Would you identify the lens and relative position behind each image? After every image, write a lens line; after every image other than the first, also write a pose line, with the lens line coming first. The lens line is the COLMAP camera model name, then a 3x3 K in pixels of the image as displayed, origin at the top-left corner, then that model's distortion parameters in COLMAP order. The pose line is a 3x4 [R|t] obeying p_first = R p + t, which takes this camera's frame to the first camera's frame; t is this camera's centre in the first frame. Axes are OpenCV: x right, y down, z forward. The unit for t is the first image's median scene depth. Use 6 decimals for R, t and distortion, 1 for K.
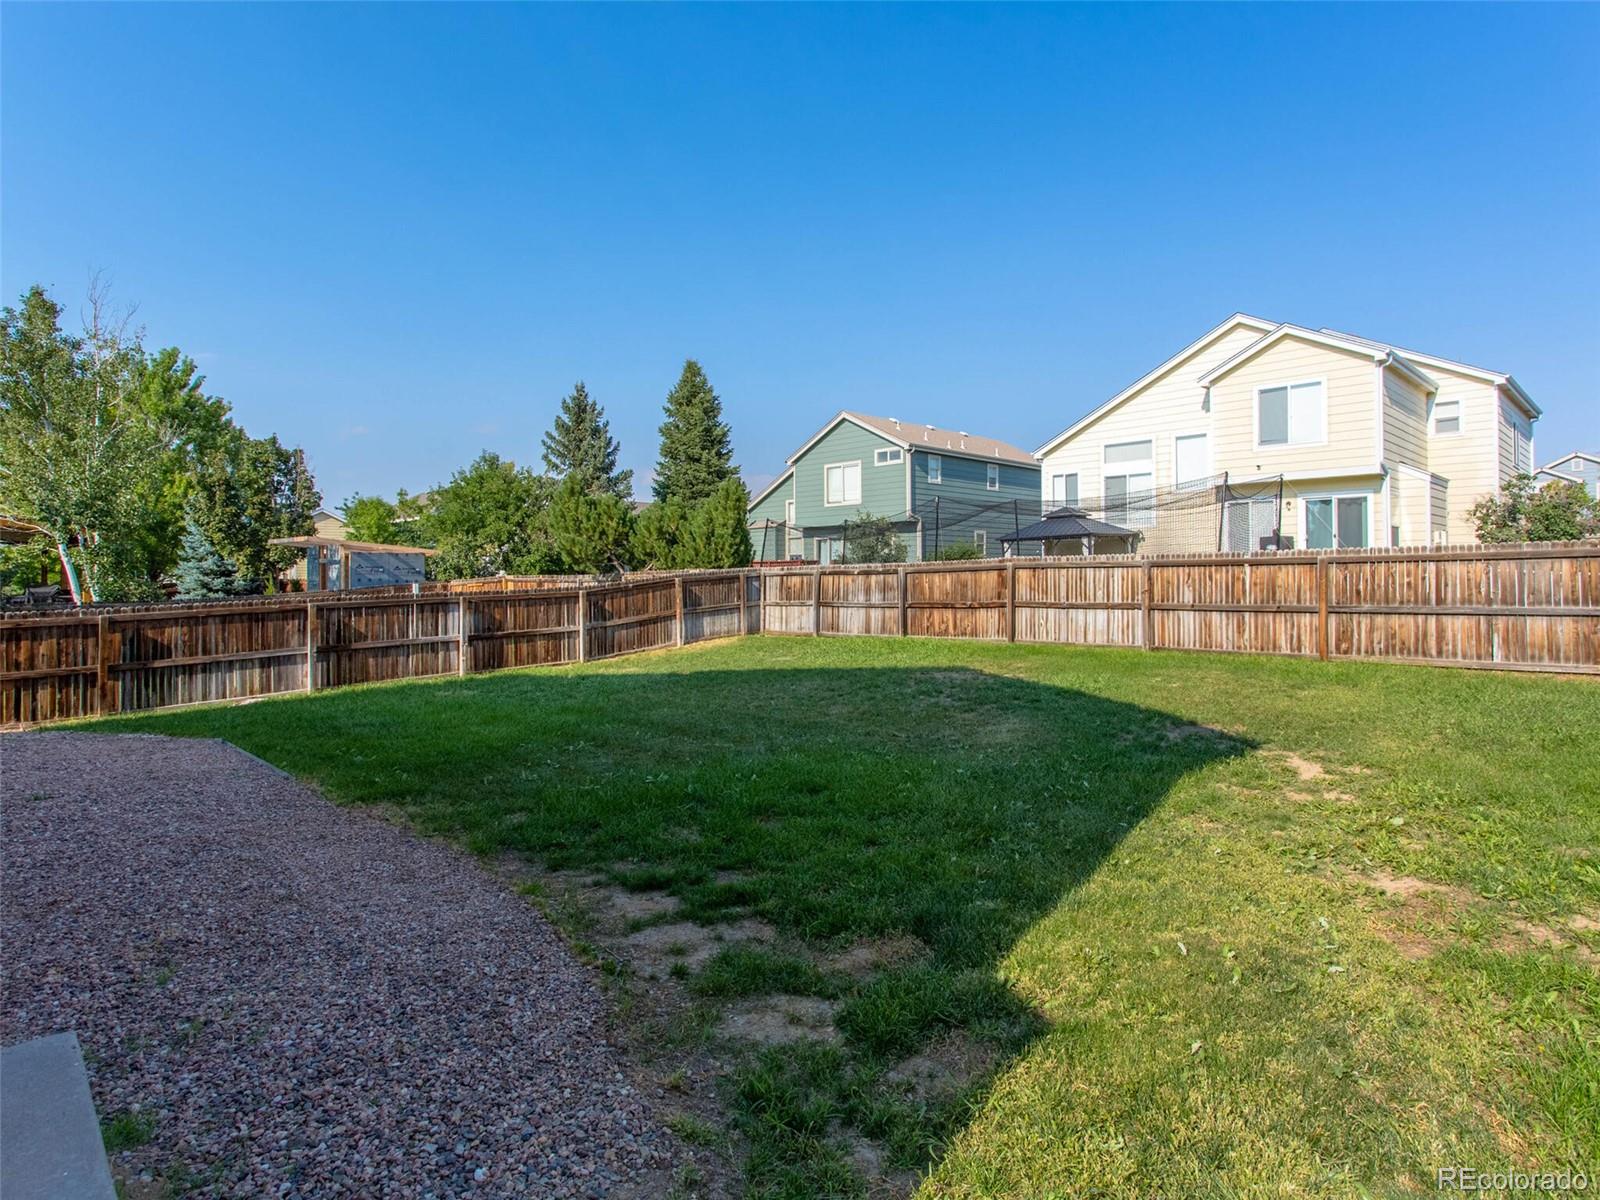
lens RADIAL K [[851.6, 0, 829.5], [0, 851.6, 574.5], [0, 0, 1]] dist [0.005384, -0.000719]
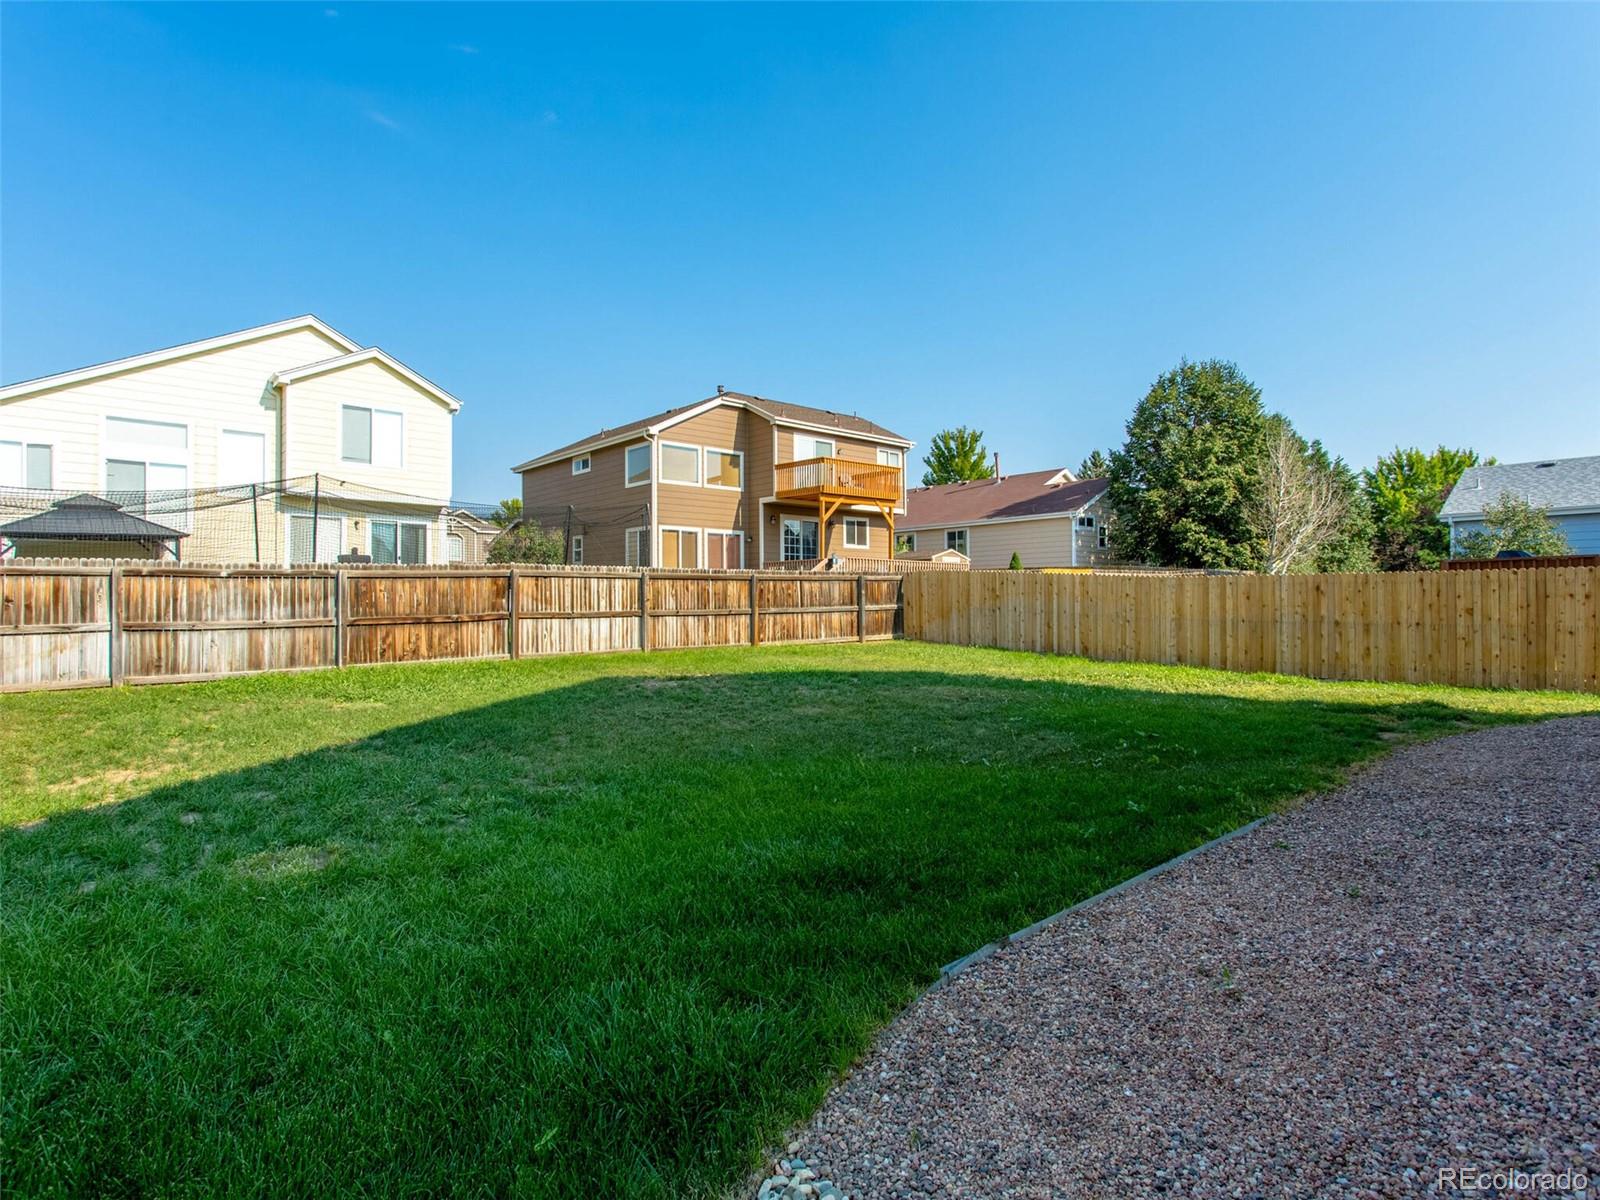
lens RADIAL K [[851.6, 0, 800.6], [0, 851.6, 598.7], [0, 0, 1]] dist [0.005384, -0.000719]
pose [[0.084731, 0.009881, 0.996355, -0.649444], [-0.000175, 0.999951, -0.009902, 0.025132], [-0.996404, 0.000665, 0.084728, 0.606869]]
